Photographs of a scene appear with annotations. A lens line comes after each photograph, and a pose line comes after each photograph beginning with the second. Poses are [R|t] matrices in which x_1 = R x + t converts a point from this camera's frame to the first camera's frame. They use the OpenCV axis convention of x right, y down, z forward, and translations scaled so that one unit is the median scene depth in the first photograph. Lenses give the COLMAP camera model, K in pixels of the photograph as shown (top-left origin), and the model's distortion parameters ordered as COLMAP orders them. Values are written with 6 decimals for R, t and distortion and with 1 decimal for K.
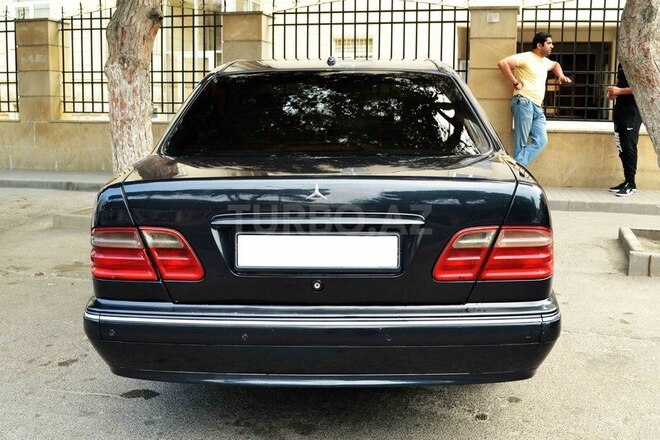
lens RADIAL K [[772.9, 0, 333.9], [0, 772.9, 220.3], [0, 0, 1]] dist [-0.057201, 0.000000]
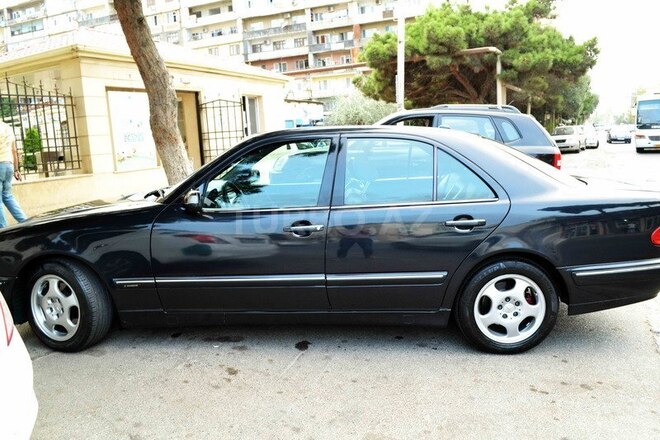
lens RADIAL K [[540.1, 0, 331.4], [0, 540.1, 217.9], [0, 0, 1]] dist [-0.031650, 0.004685]
pose [[0.148794, -0.169656, 0.974206, -1.321975], [0.214593, 0.967235, 0.135667, -0.161956], [-0.965303, 0.188871, 0.180326, 0.747024]]
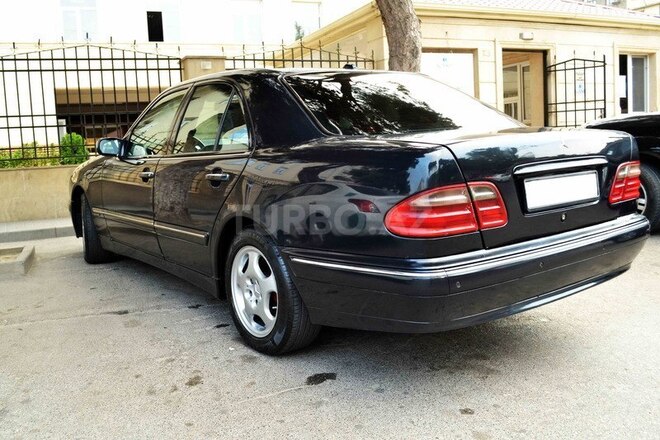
lens RADIAL K [[636.9, 0, 323.6], [0, 636.9, 222.6], [0, 0, 1]] dist [-0.062968, 0.000000]
pose [[0.773956, -0.120296, 0.621708, -0.788954], [0.154510, 0.987990, -0.001179, 0.027223], [-0.614100, 0.096973, 0.783248, 0.343491]]
